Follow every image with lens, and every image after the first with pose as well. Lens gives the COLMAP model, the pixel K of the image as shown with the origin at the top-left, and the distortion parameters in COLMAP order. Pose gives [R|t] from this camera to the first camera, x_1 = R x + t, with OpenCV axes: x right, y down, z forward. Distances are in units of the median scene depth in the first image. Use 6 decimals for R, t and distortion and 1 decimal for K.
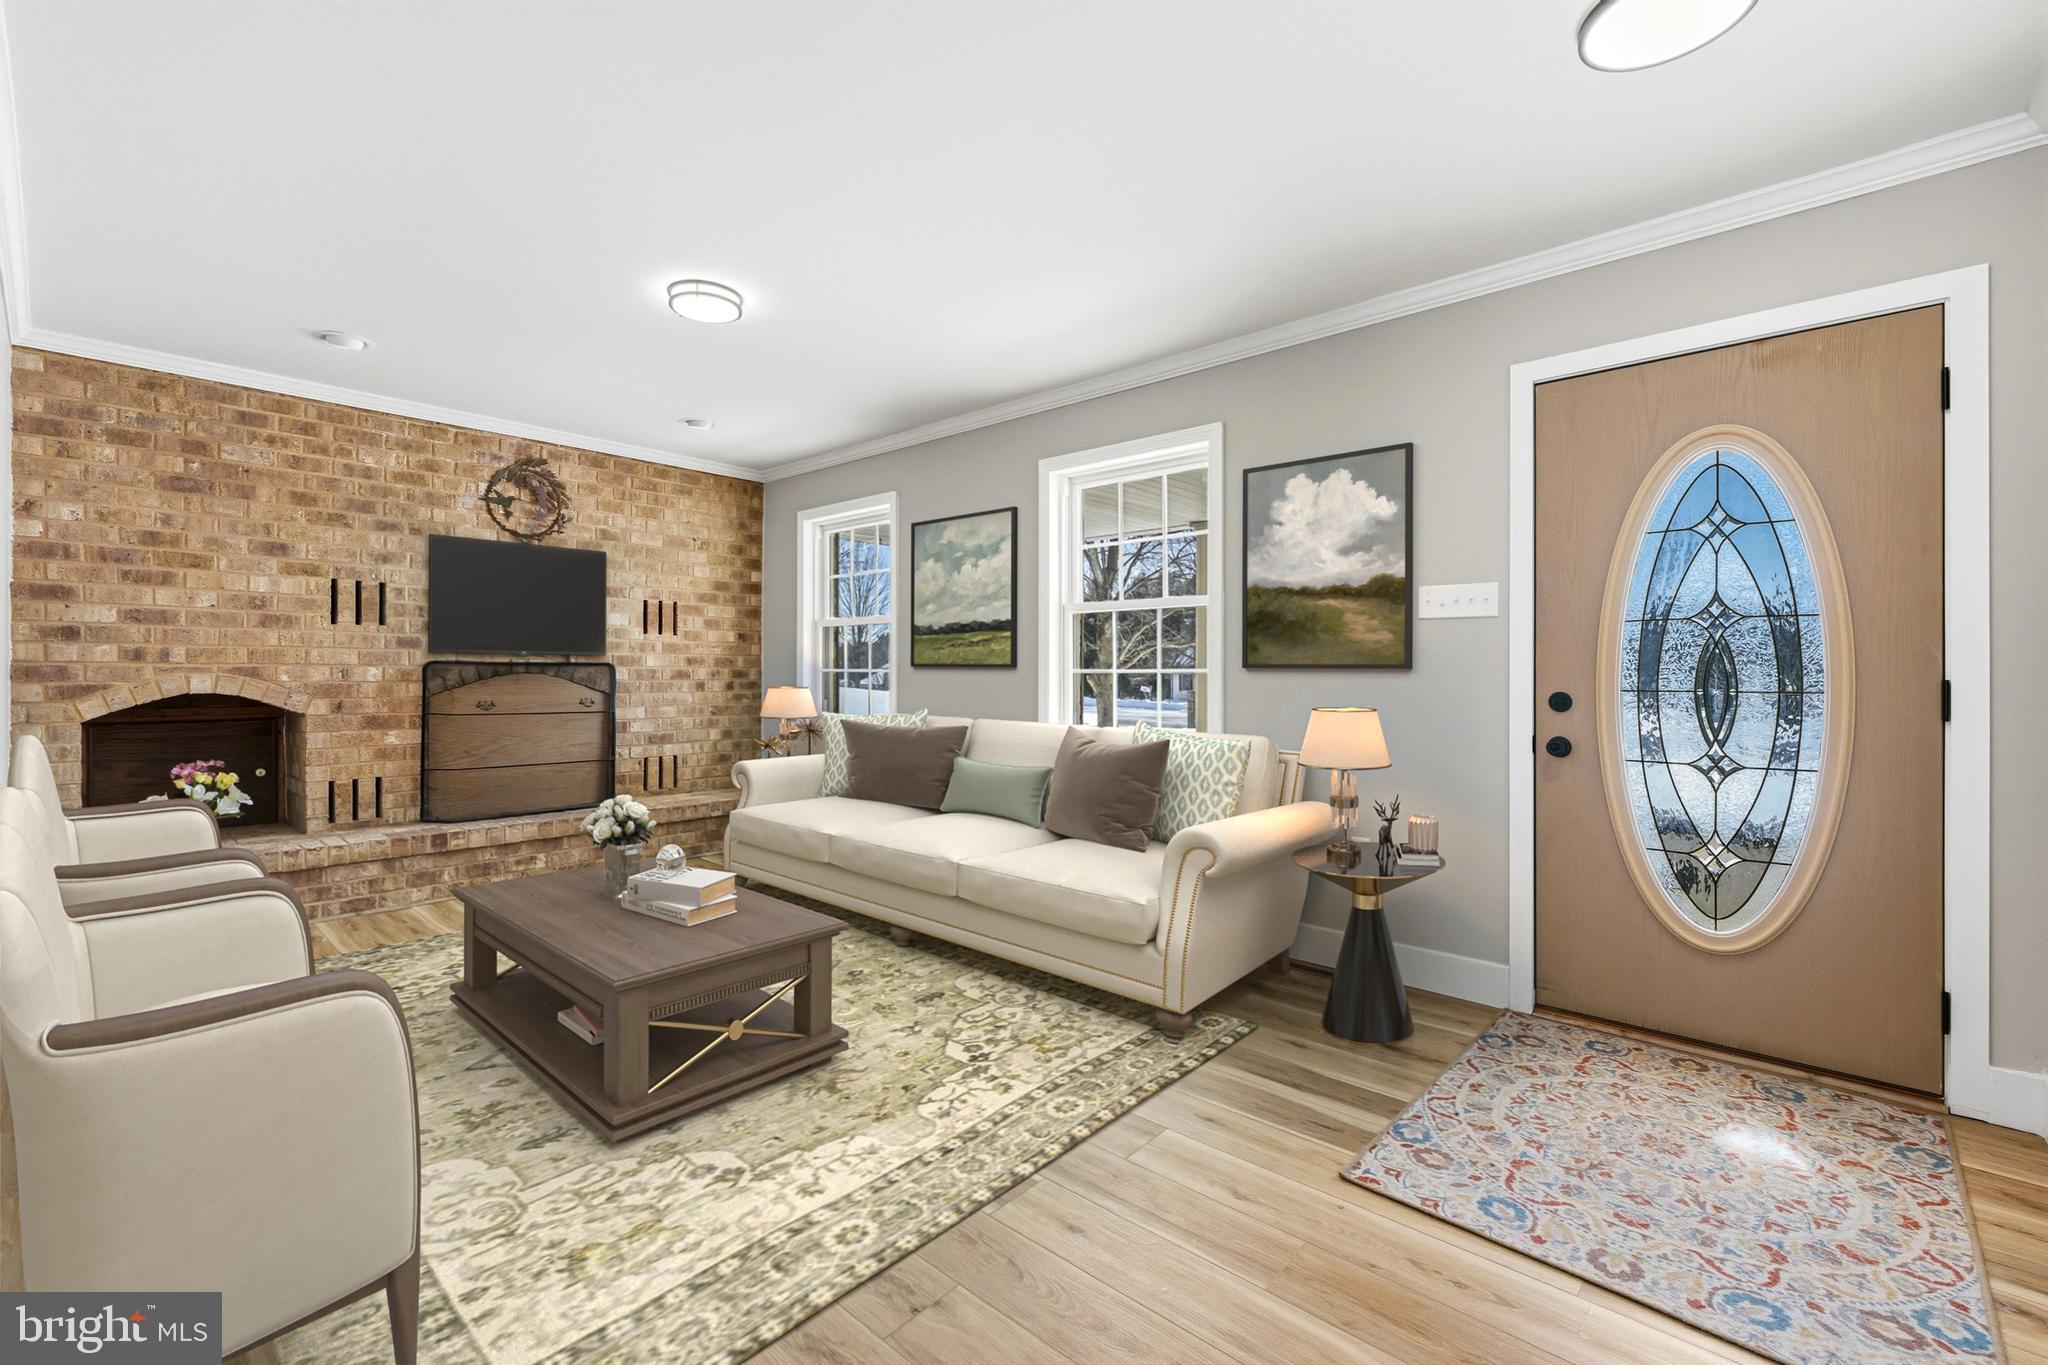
lens RADIAL K [[871.0, 0, 1029.2], [0, 871.0, 670.6], [0, 0, 1]] dist [0.007647, 0.000508]
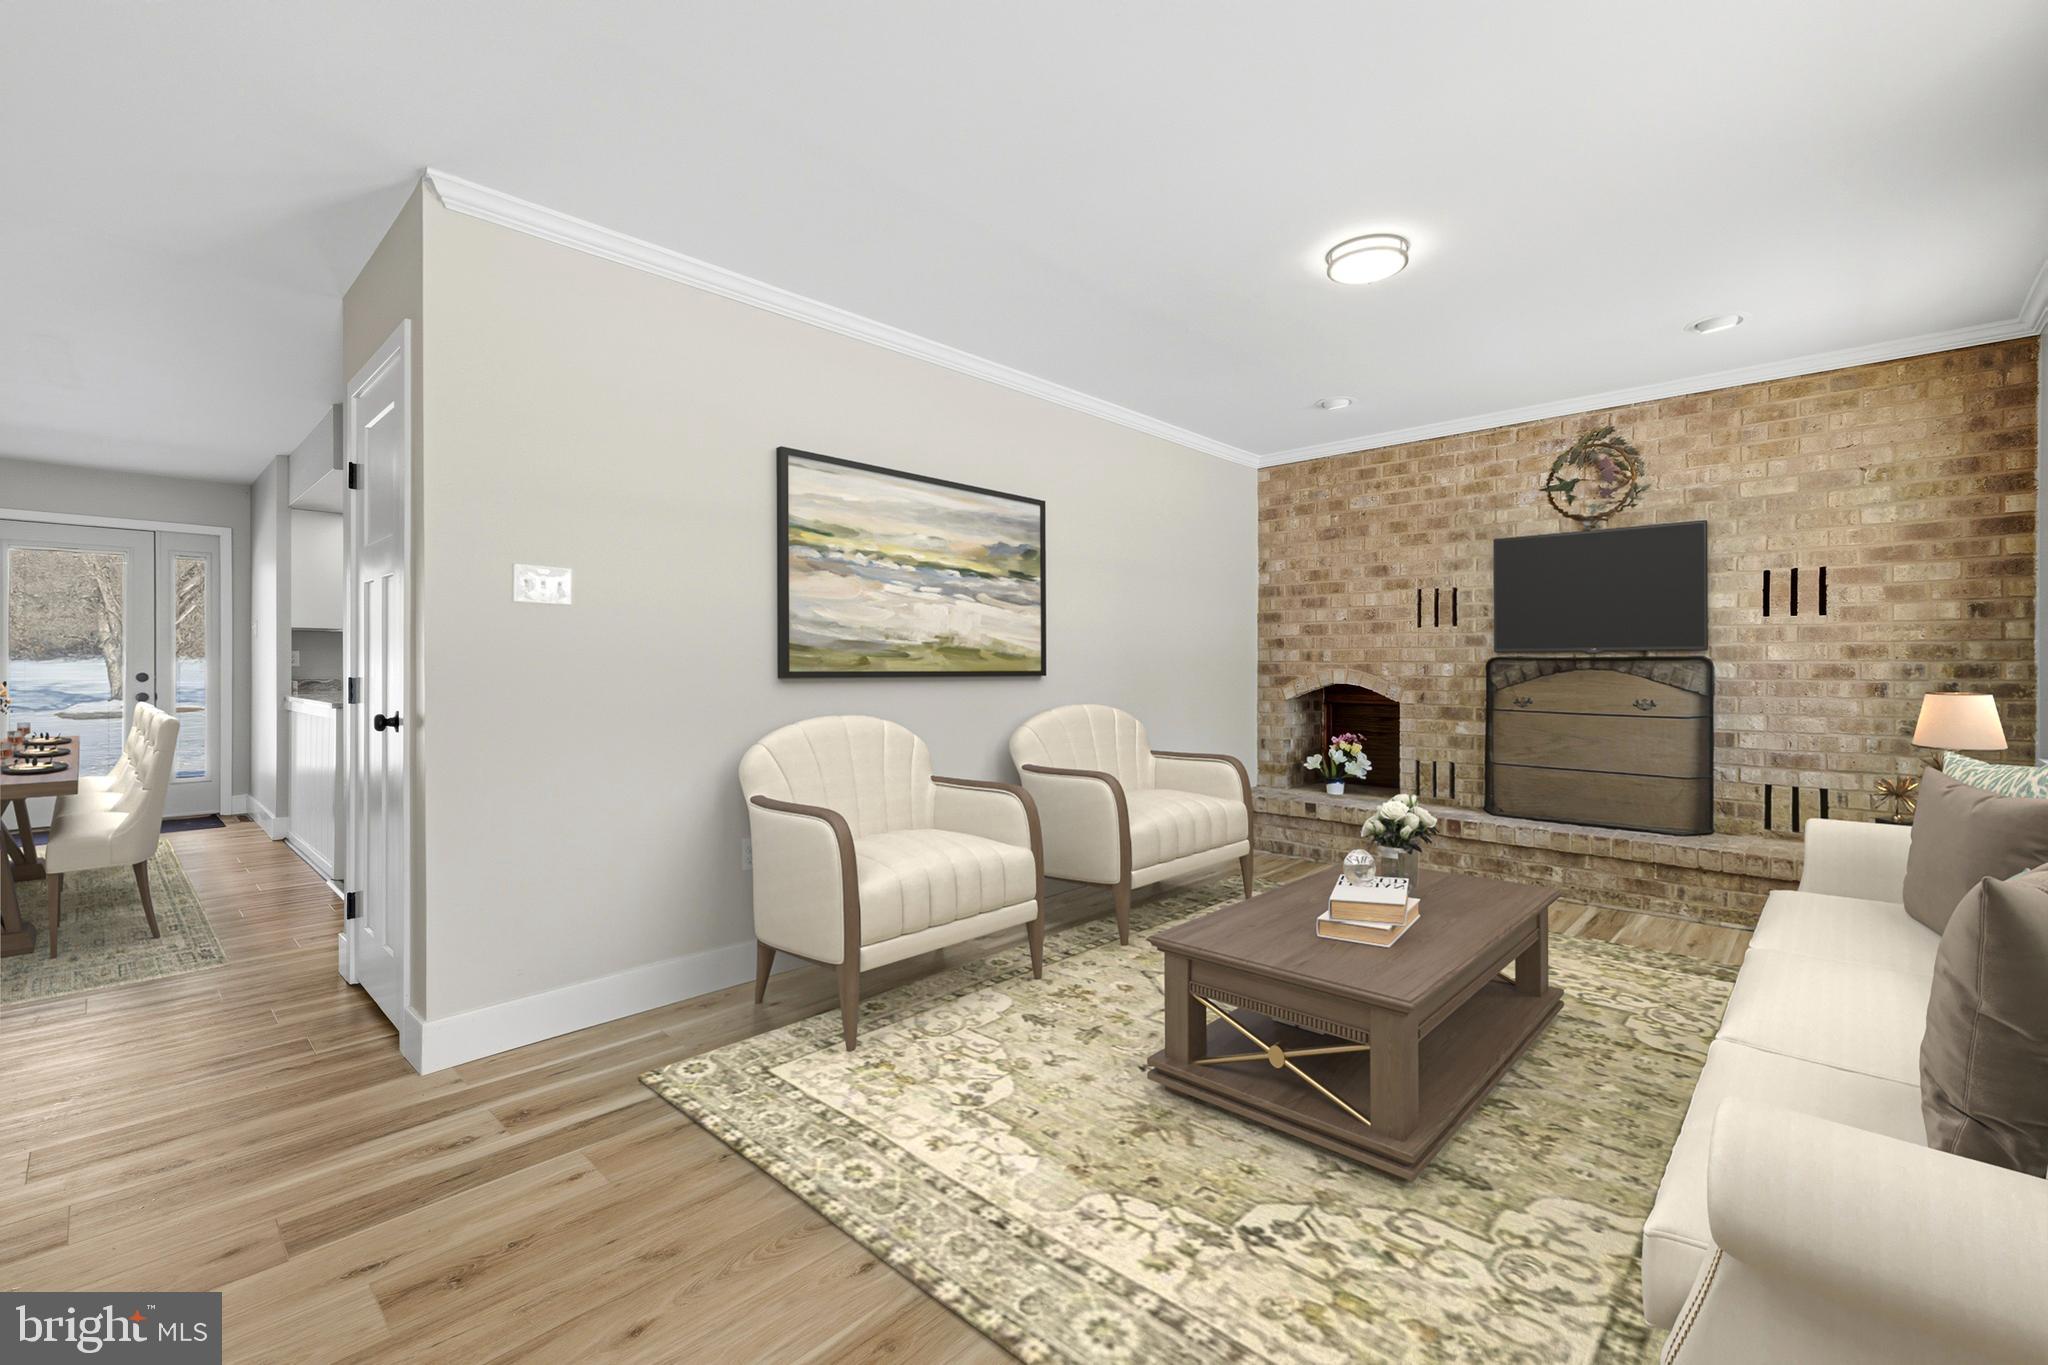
lens RADIAL K [[871.0, 0, 1099.5], [0, 871.0, 675.0], [0, 0, 1]] dist [0.007647, 0.000508]
pose [[0.019533, -0.005479, -0.999794, 0.375370], [-0.007347, 0.999957, -0.005623, 0.020725], [0.999782, 0.007455, 0.019492, 0.552945]]
